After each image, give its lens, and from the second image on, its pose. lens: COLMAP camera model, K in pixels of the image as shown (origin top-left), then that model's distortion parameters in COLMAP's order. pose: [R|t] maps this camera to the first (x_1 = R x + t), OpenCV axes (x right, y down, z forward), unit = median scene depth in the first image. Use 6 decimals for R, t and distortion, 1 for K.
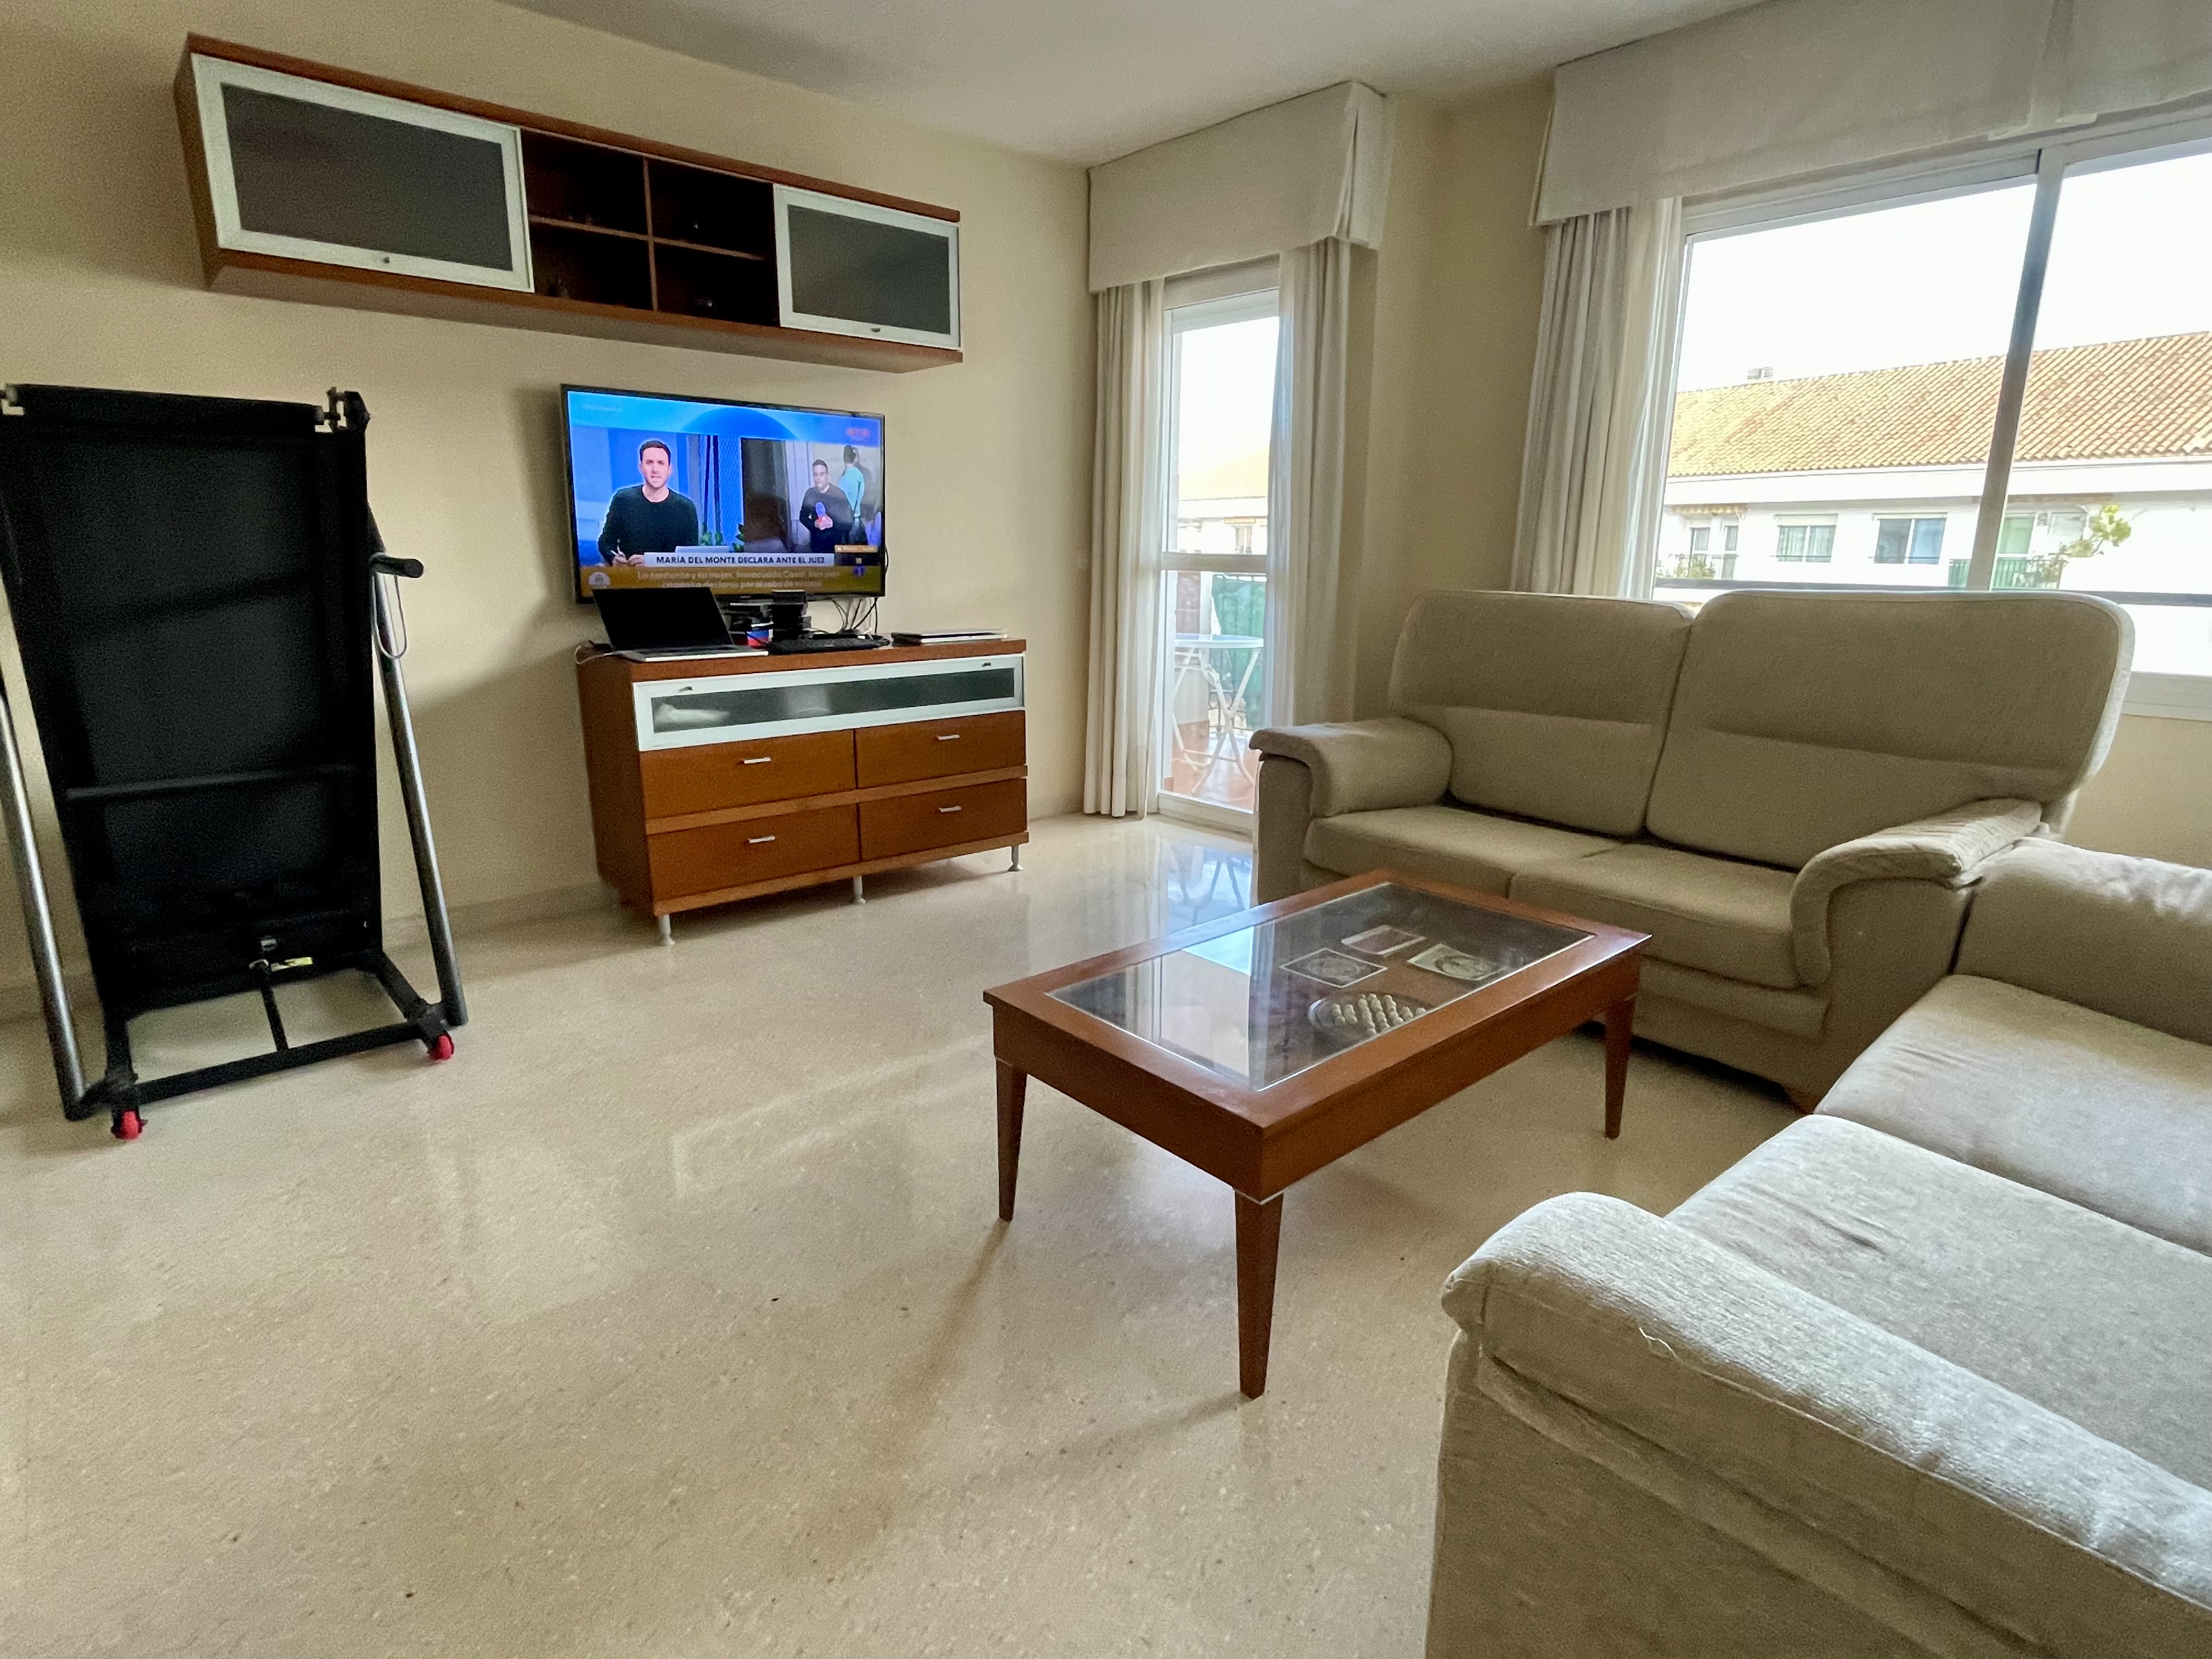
lens RADIAL K [[1122.1, 0, 1106.0], [0, 1122.1, 829.5], [0, 0, 1]] dist [0.004267, -0.015409]
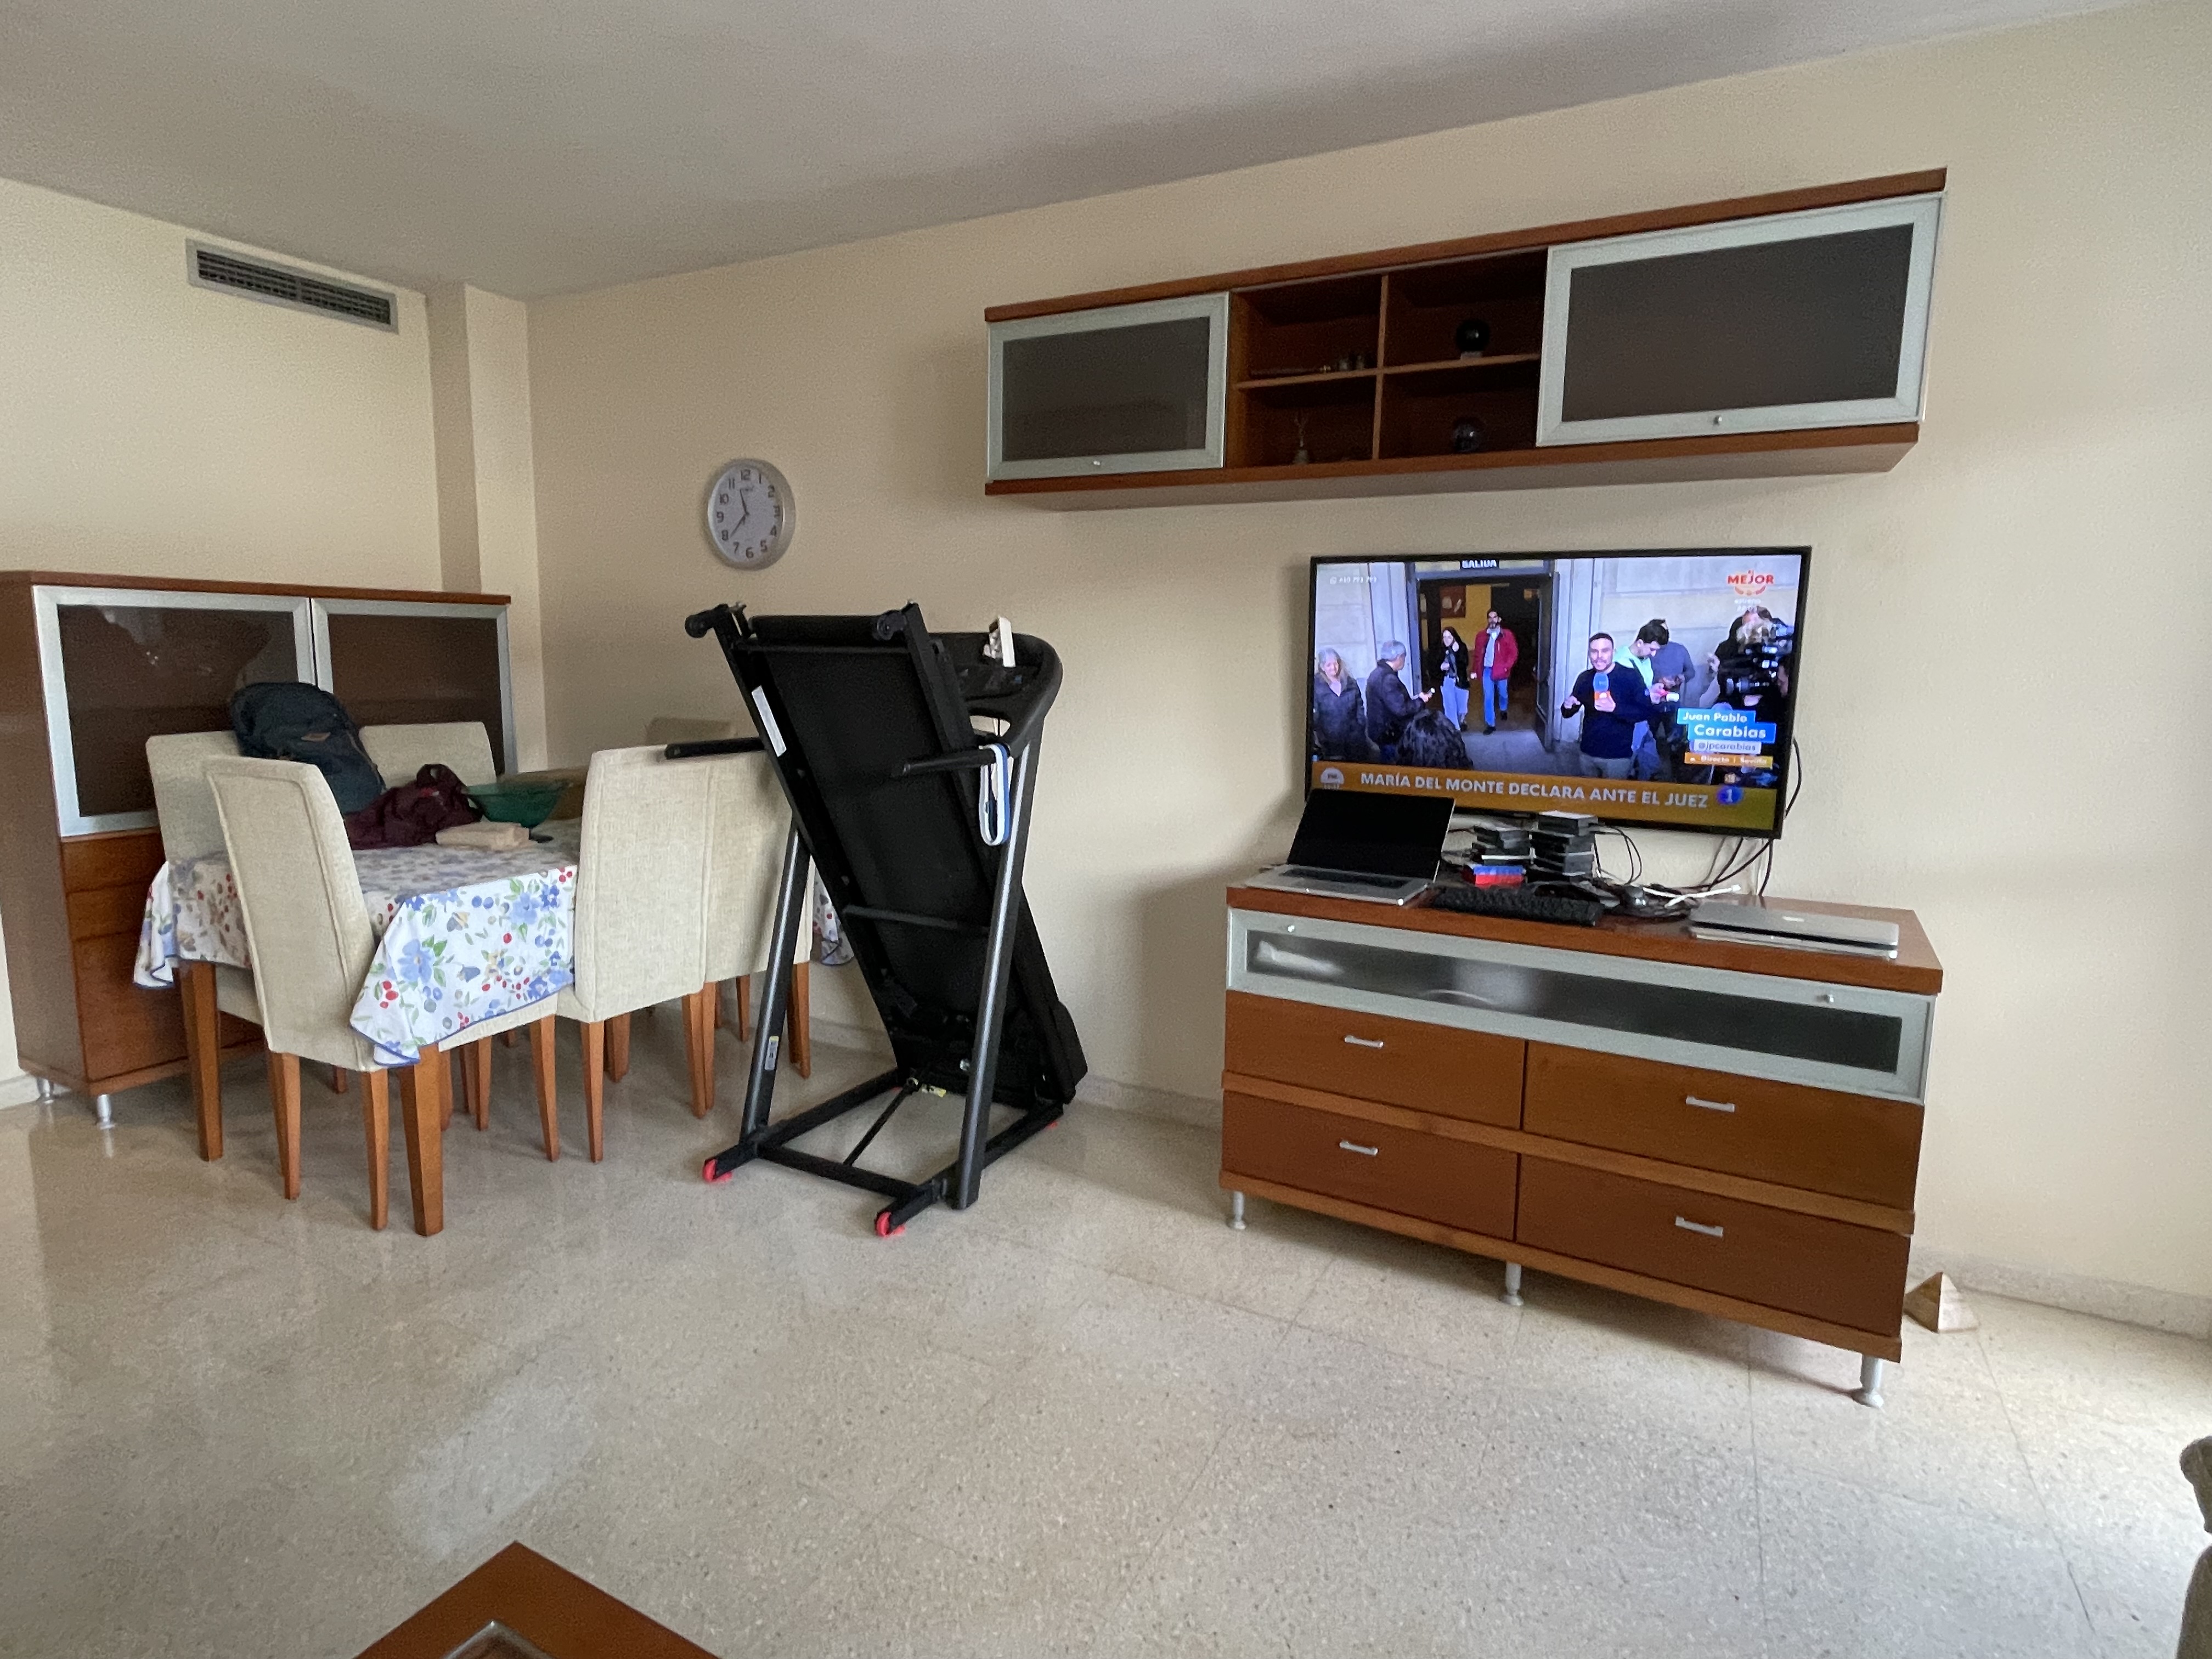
lens RADIAL K [[1122.1, 0, 1106.0], [0, 1122.1, 829.5], [0, 0, 1]] dist [0.004267, -0.015409]
pose [[0.356395, 0.131438, -0.925044, 0.281852], [-0.244811, 0.968603, 0.043308, -0.185254], [0.901693, 0.211026, 0.377383, 0.549600]]
